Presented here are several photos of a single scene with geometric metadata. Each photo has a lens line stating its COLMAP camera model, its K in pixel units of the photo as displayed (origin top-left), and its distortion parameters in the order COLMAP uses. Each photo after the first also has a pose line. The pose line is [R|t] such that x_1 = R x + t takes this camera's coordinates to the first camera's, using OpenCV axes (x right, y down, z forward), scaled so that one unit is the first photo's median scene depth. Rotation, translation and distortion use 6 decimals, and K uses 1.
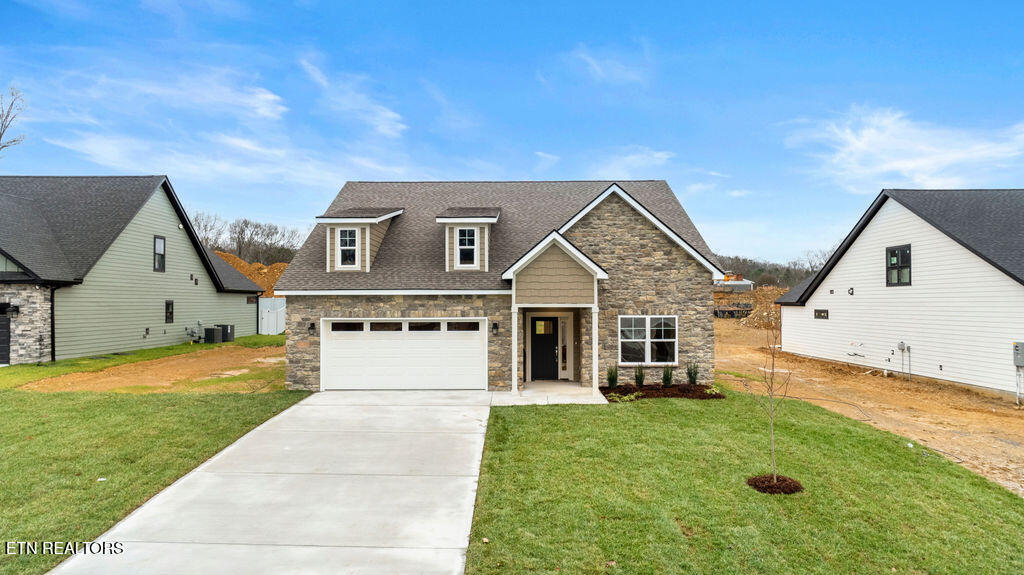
lens RADIAL K [[729.0, 0, 520.2], [0, 729.0, 289.2], [0, 0, 1]] dist [-0.018785, -0.000188]
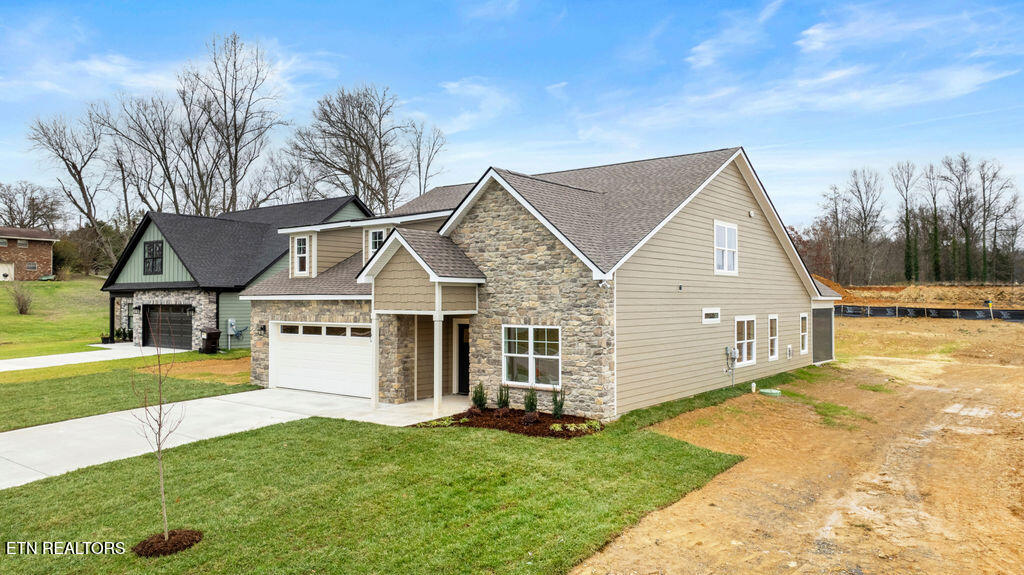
lens RADIAL K [[729.0, 0, 520.2], [0, 729.0, 289.2], [0, 0, 1]] dist [-0.018785, -0.000188]
pose [[0.793327, -0.006602, -0.608761, 0.660993], [0.007785, 0.999969, -0.000699, -0.003835], [0.608747, -0.004185, 0.793354, 0.348669]]
